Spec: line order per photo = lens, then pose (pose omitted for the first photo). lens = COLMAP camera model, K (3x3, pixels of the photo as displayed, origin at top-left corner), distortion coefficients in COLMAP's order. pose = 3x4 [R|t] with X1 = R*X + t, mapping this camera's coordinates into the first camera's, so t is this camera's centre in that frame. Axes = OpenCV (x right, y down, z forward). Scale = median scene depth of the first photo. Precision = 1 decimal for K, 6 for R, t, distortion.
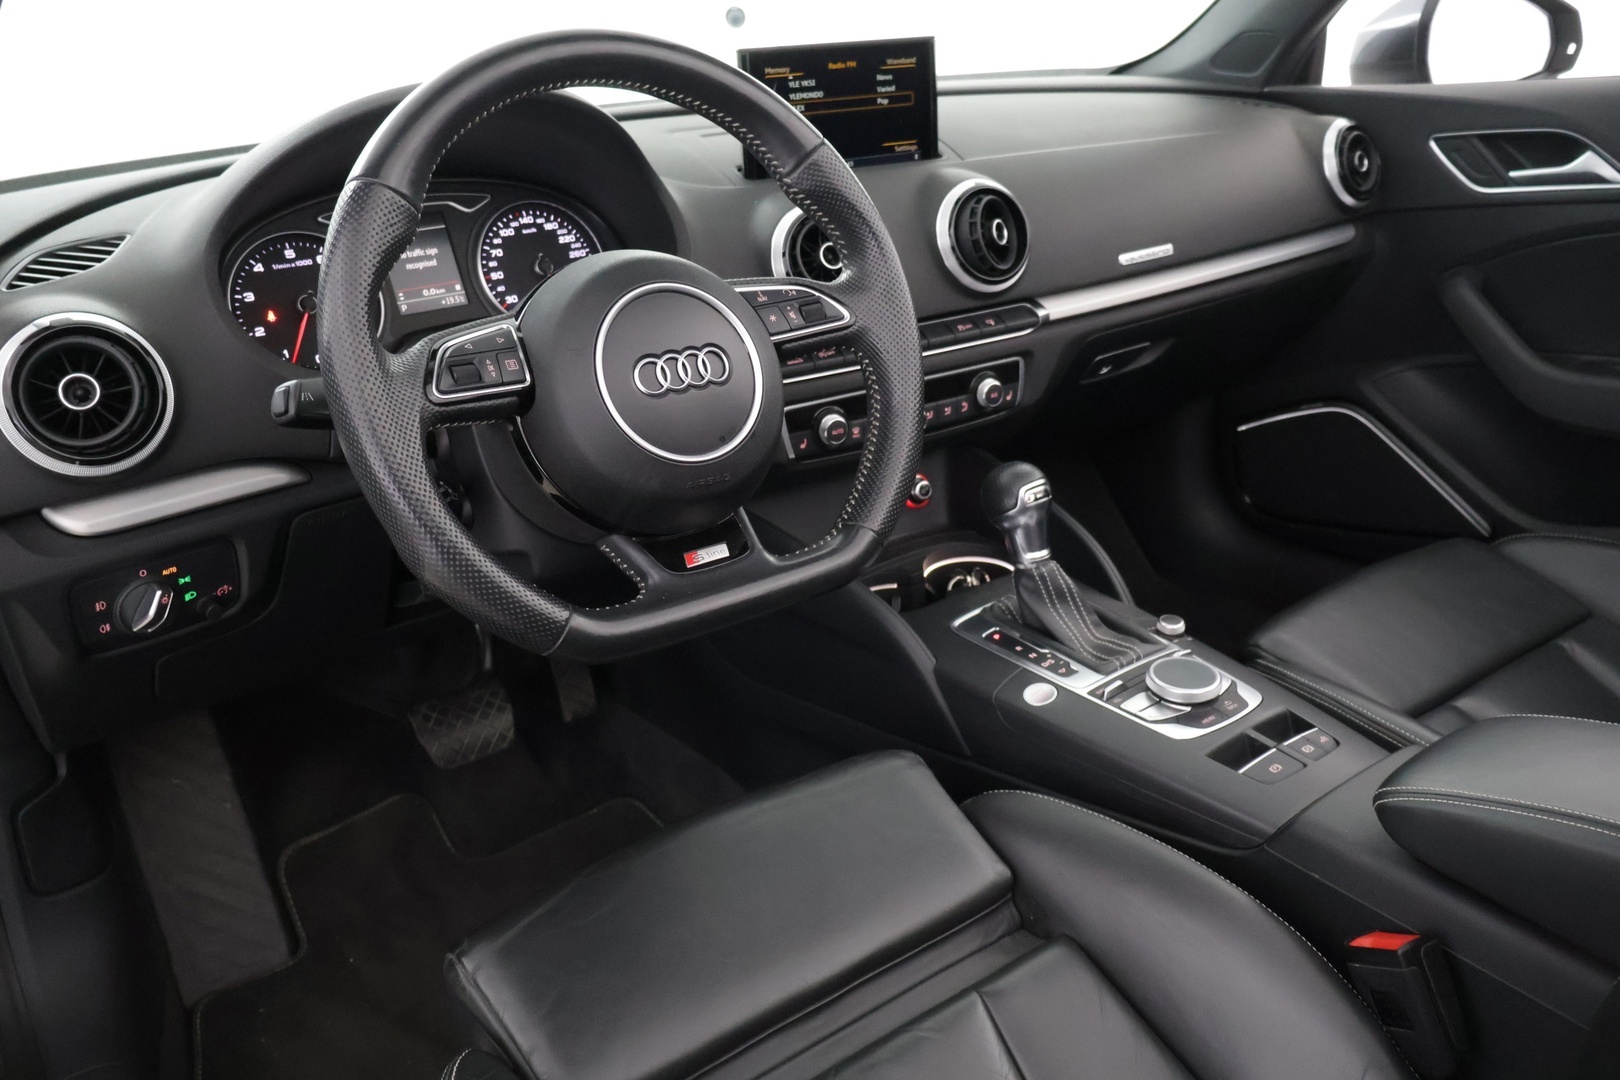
lens RADIAL K [[1370.9, 0, 813.3], [0, 1370.9, 529.0], [0, 0, 1]] dist [0.001310, 0.000314]
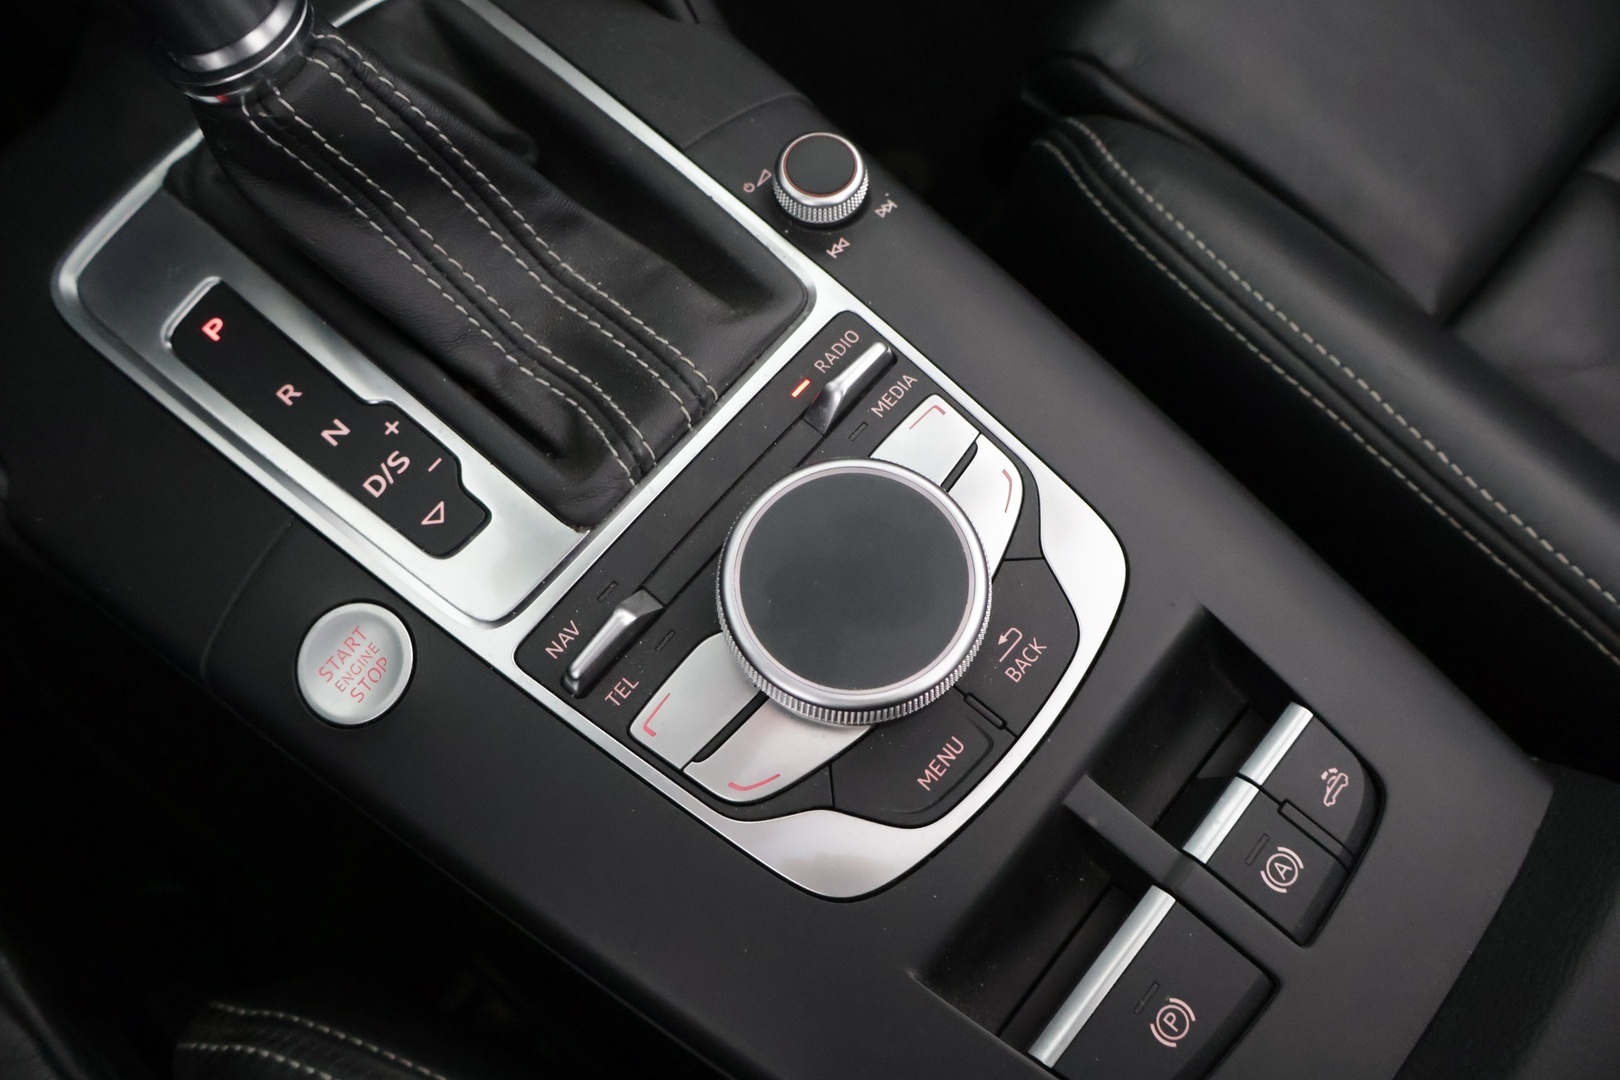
lens RADIAL K [[1370.9, 0, 815.3], [0, 1370.9, 544.8], [0, 0, 1]] dist [0.001310, 0.000314]
pose [[0.978110, -0.191679, 0.080992, 0.229244], [0.077441, 0.696567, 0.713301, -0.082952], [-0.193141, -0.691414, 0.696163, 0.773327]]
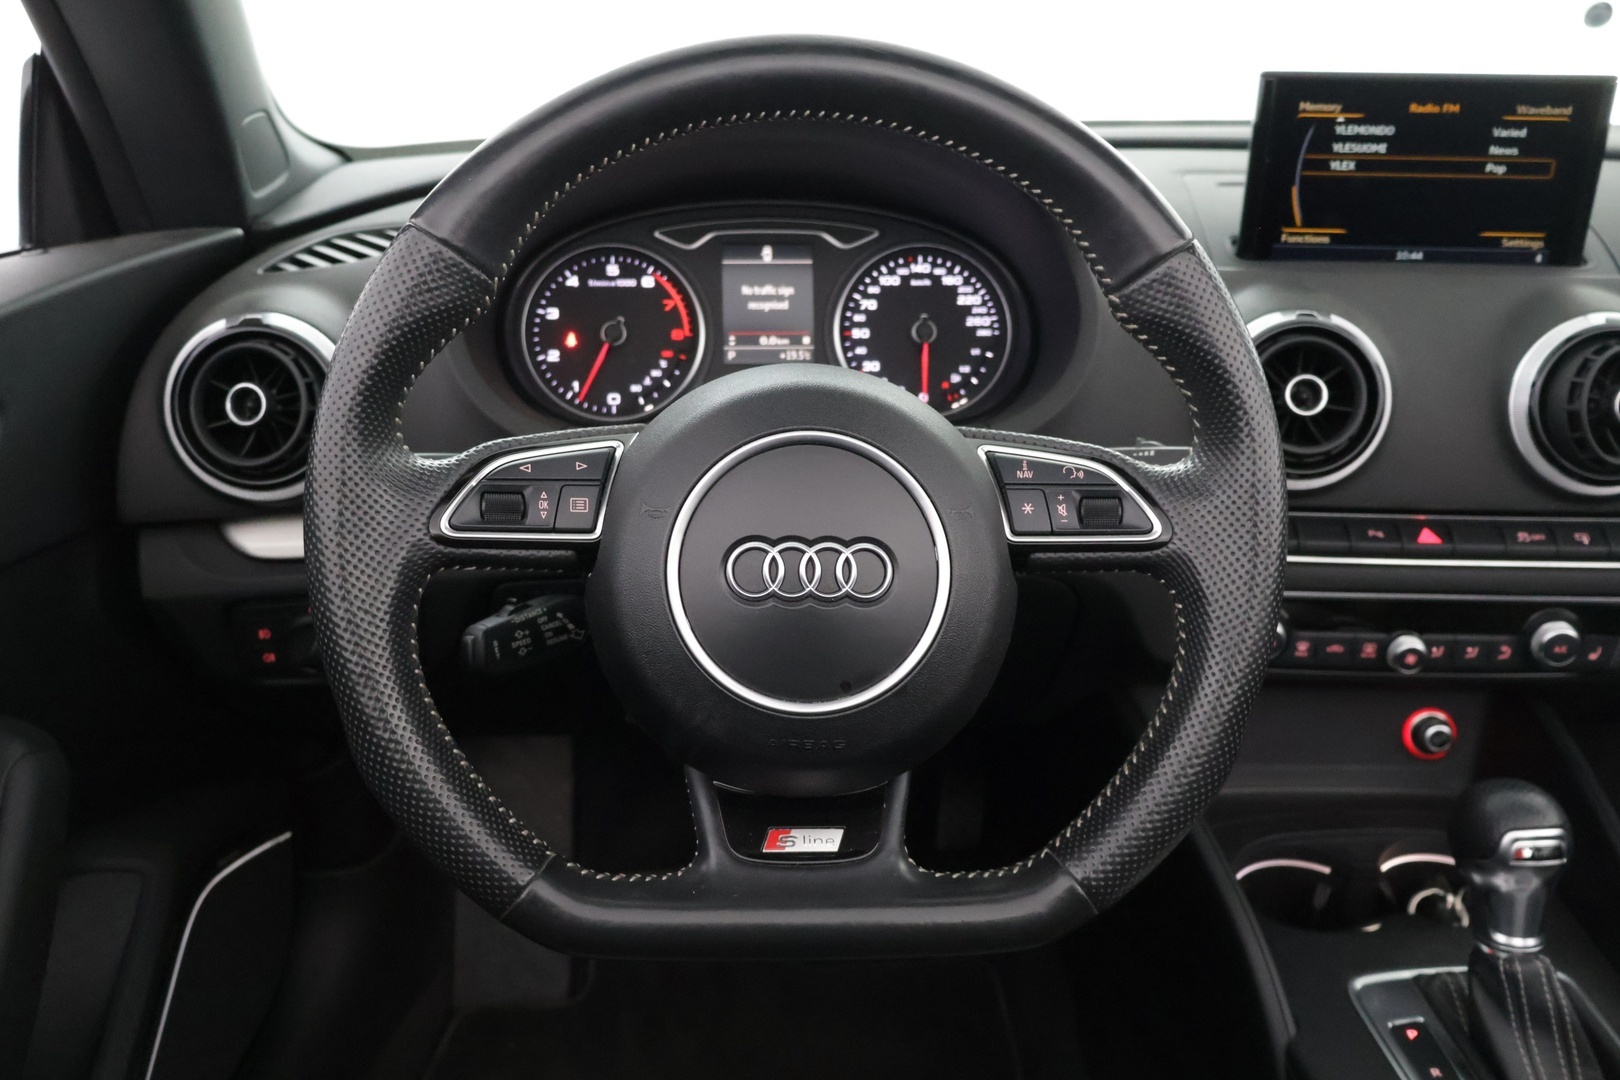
lens RADIAL K [[1370.9, 0, 806.3], [0, 1370.9, 536.2], [0, 0, 1]] dist [0.001310, 0.000314]
pose [[0.833446, 0.255250, -0.490118, 0.156919], [-0.243095, 0.965853, 0.089628, -0.135812], [0.496259, 0.044445, 0.867036, 0.311825]]
